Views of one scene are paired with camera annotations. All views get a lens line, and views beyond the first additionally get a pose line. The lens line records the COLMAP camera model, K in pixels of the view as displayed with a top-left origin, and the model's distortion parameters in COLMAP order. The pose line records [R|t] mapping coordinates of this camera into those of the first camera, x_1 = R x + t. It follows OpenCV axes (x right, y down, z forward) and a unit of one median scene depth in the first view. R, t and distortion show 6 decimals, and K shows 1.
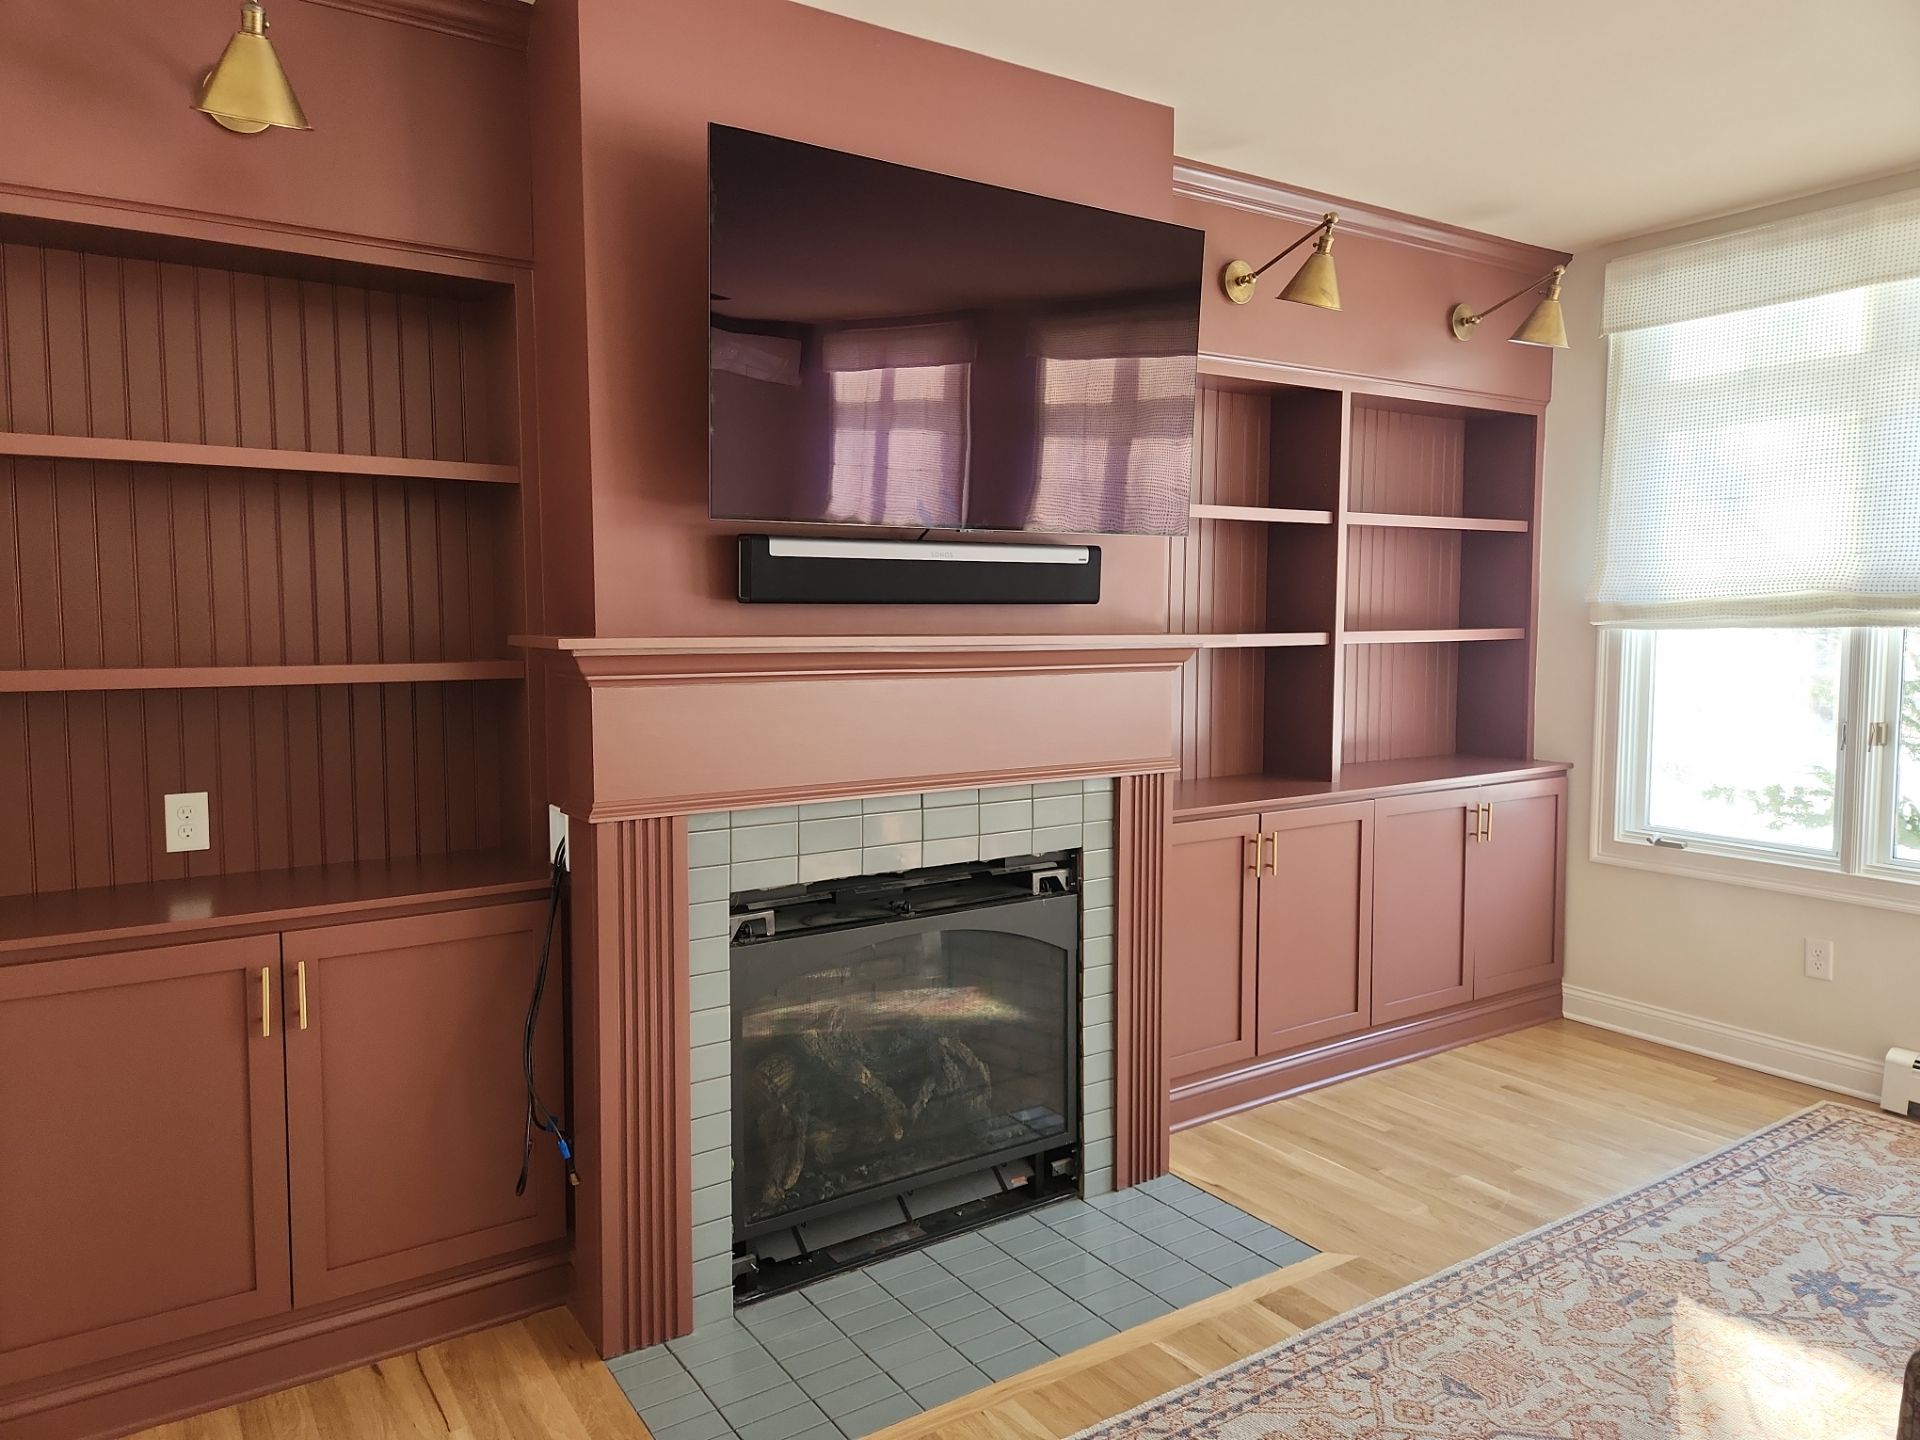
lens RADIAL K [[1285.4, 0, 952.8], [0, 1285.4, 711.6], [0, 0, 1]] dist [0.068920, -0.056358]
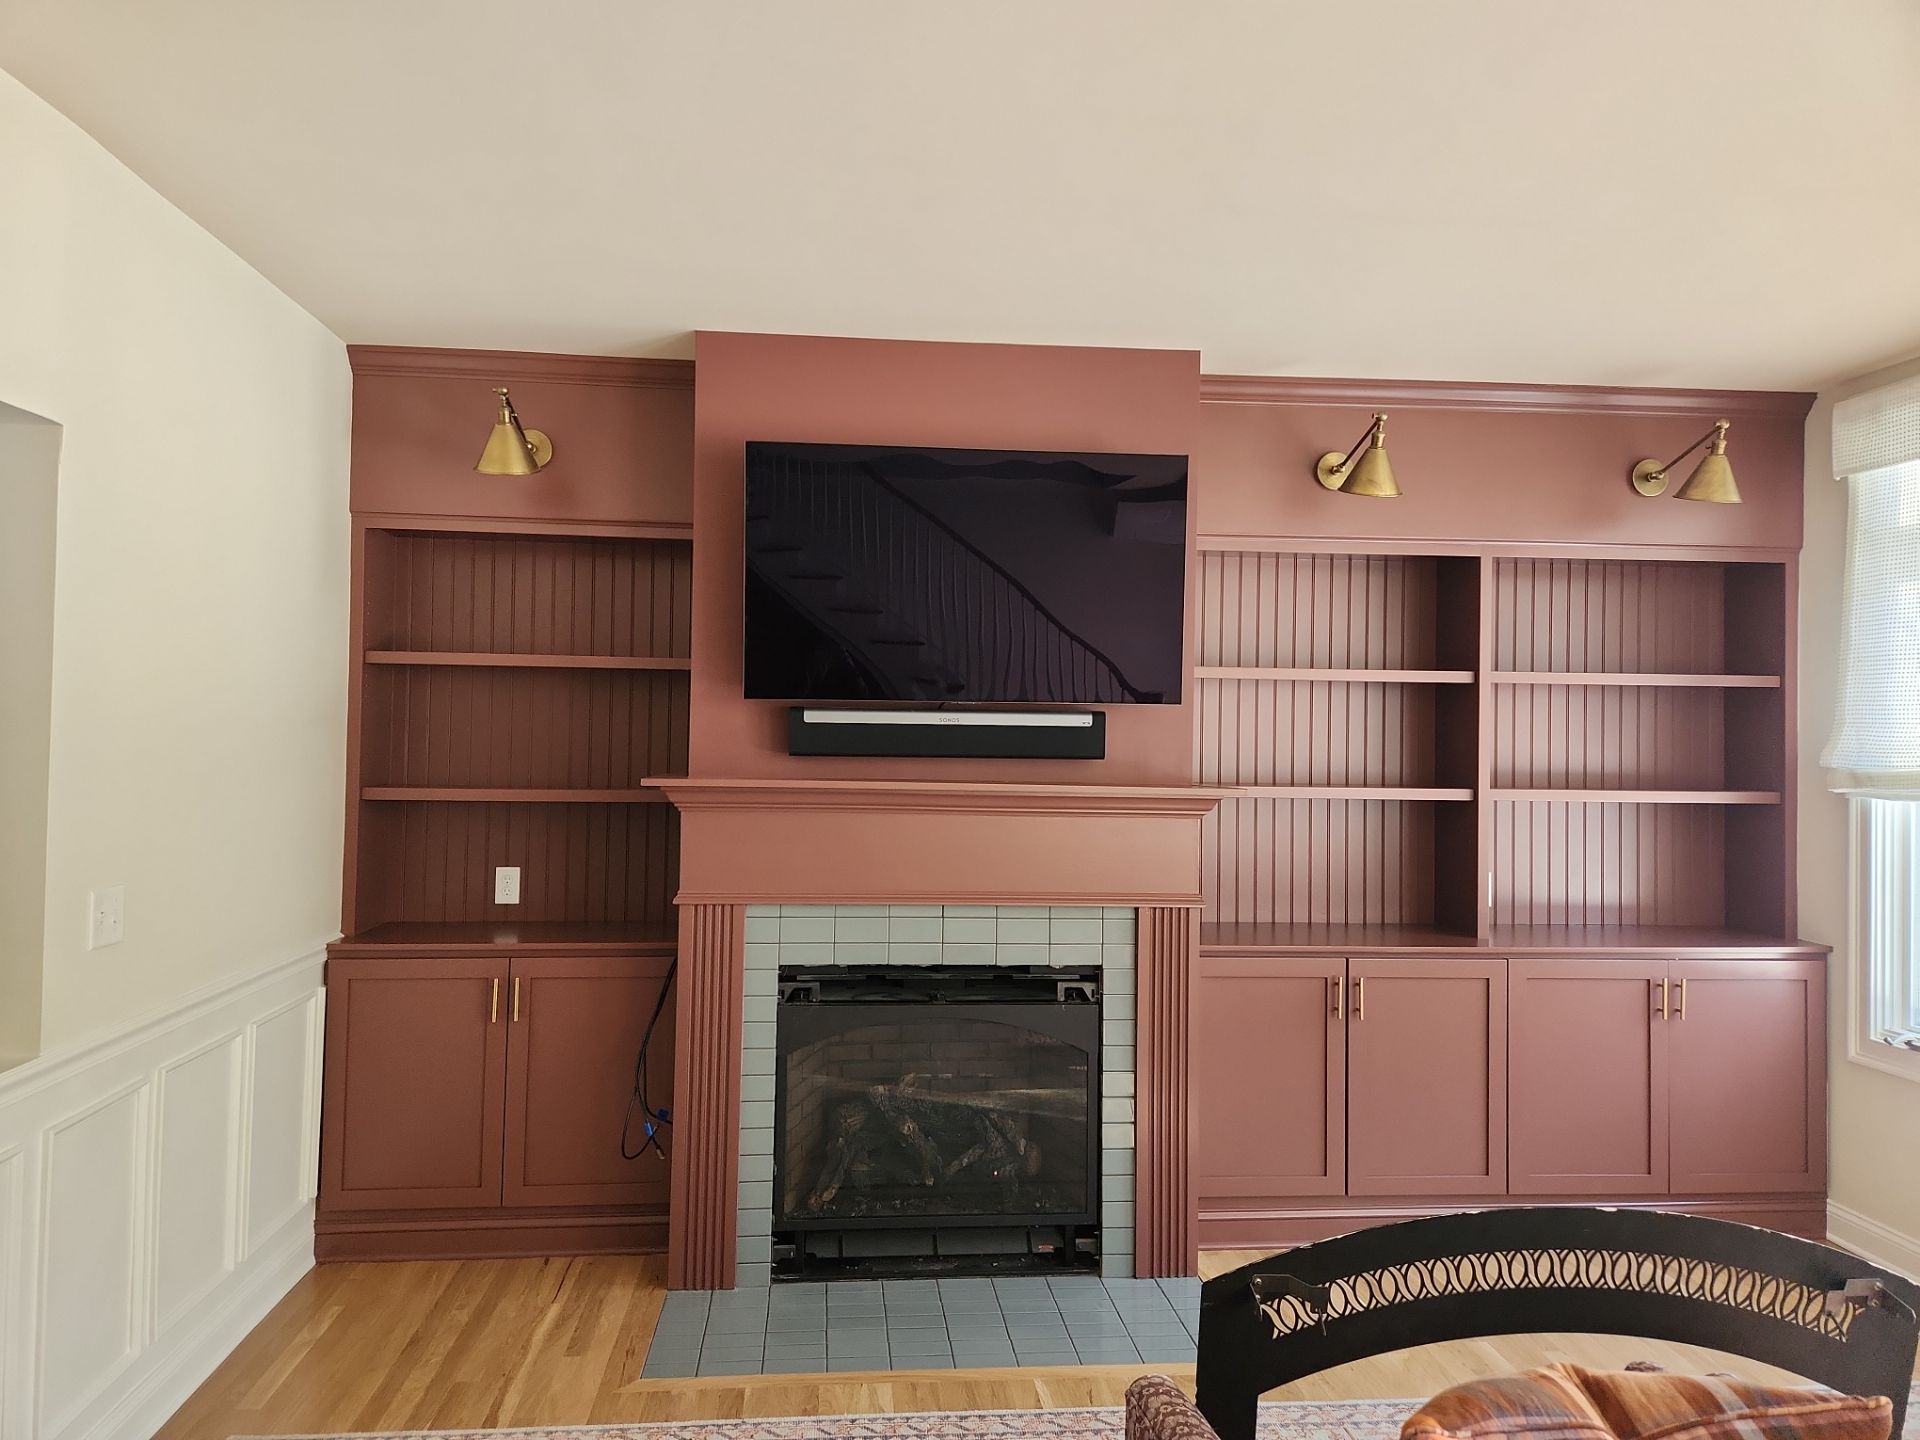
lens RADIAL K [[1285.4, 0, 952.8], [0, 1285.4, 711.6], [0, 0, 1]] dist [0.068920, -0.056358]
pose [[0.880798, 0.008060, -0.473423, 0.534934], [-0.053427, 0.995161, -0.082458, -0.020647], [0.470468, 0.097922, 0.876967, -0.121664]]
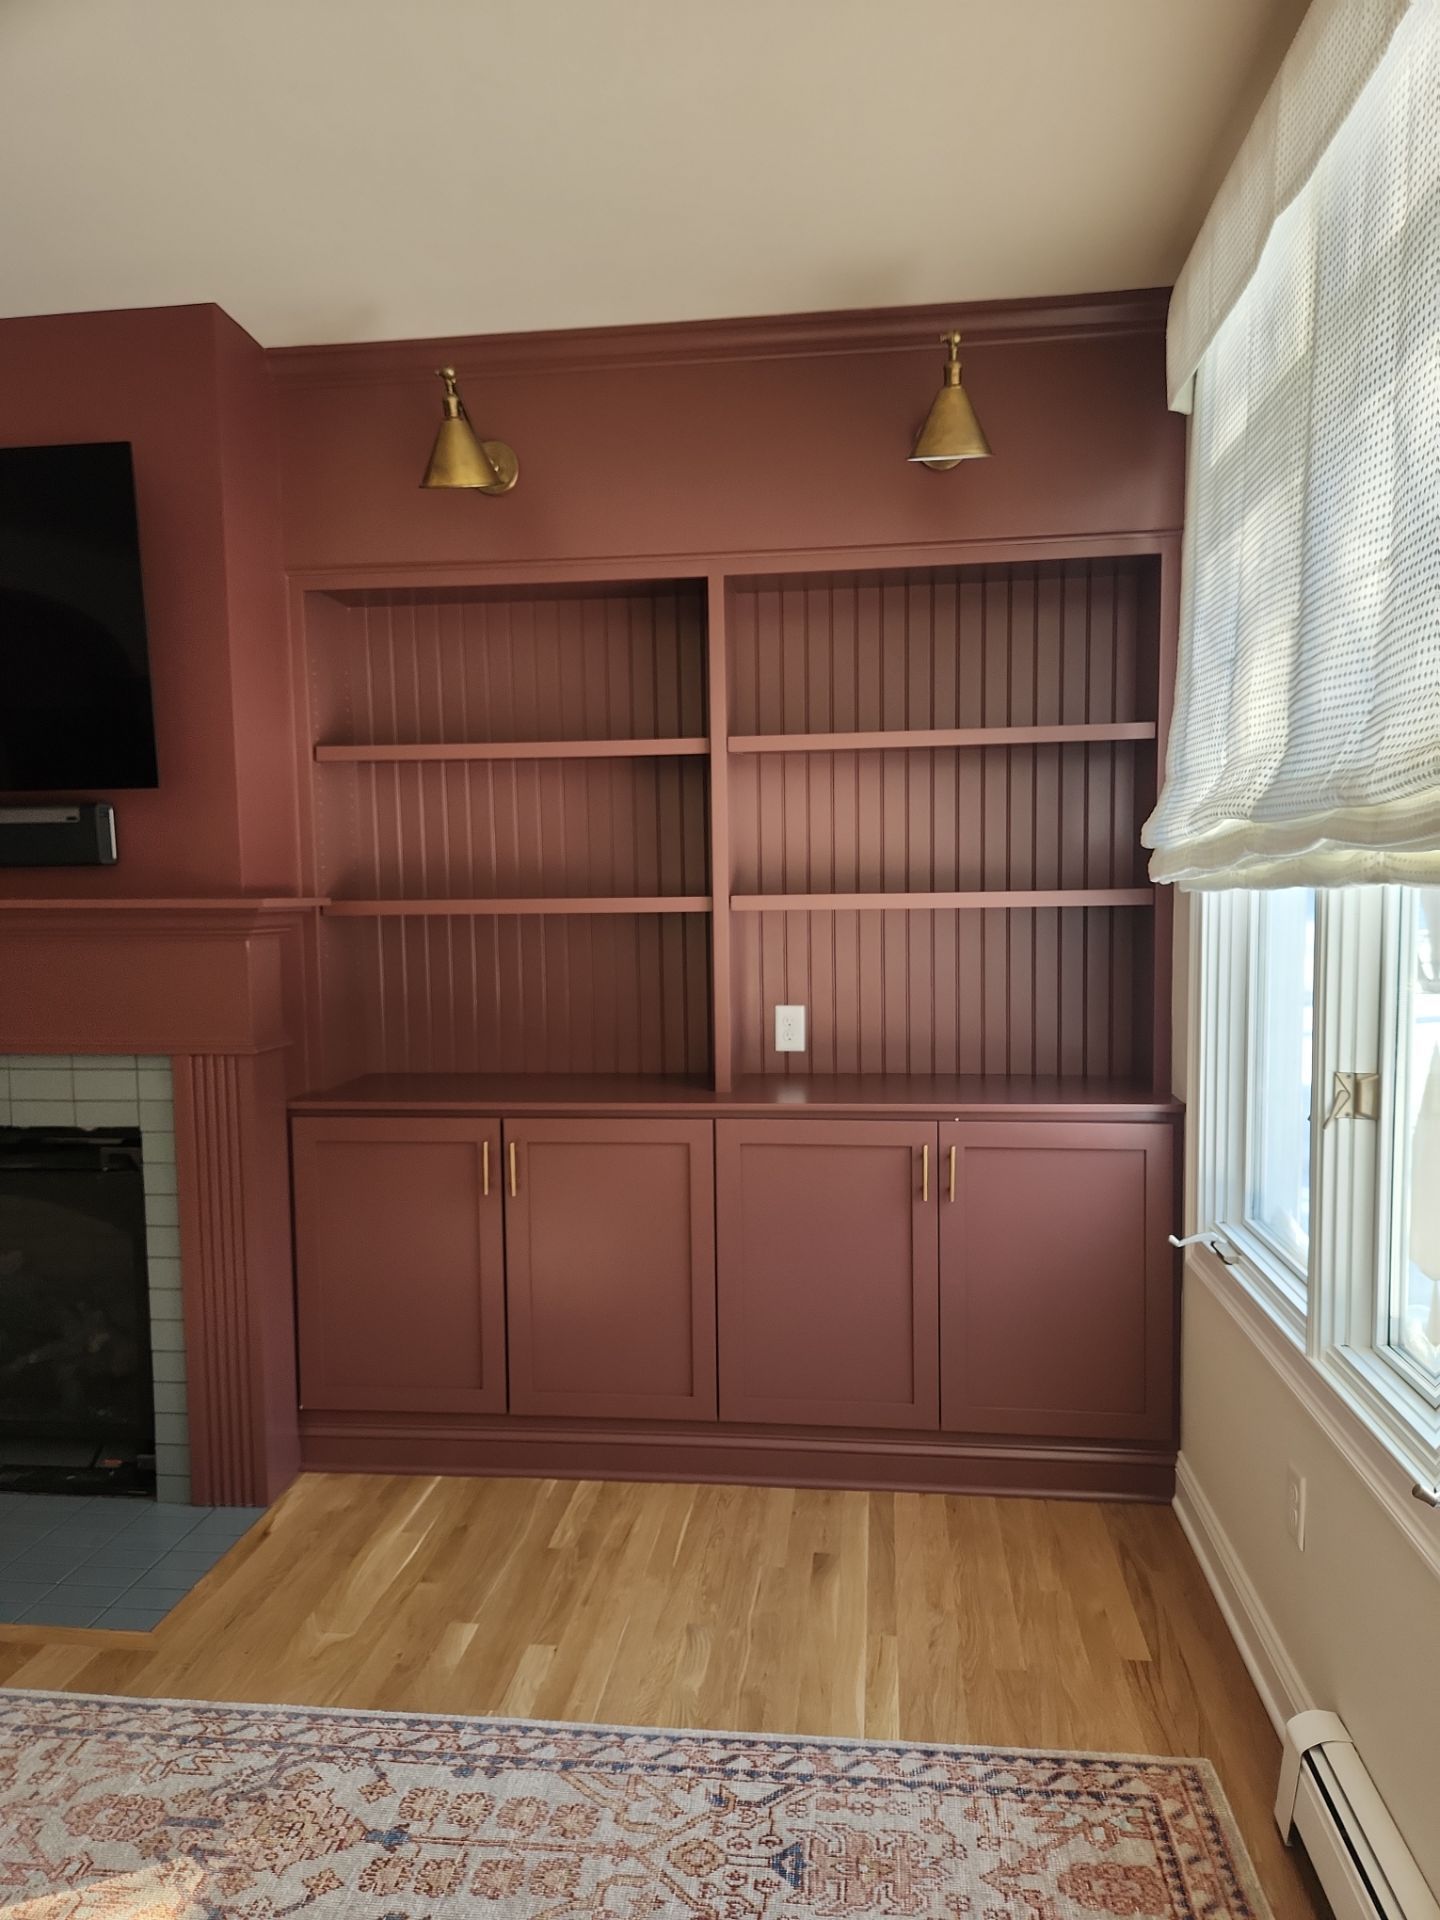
lens RADIAL K [[1288.2, 0, 737.1], [0, 1288.2, 989.5], [0, 0, 1]] dist [0.055354, -0.051599]
pose [[0.762555, 0.043578, -0.645453, 1.031487], [-0.037835, 0.999025, 0.022751, -0.031780], [0.645816, 0.007072, 0.763461, 0.558043]]
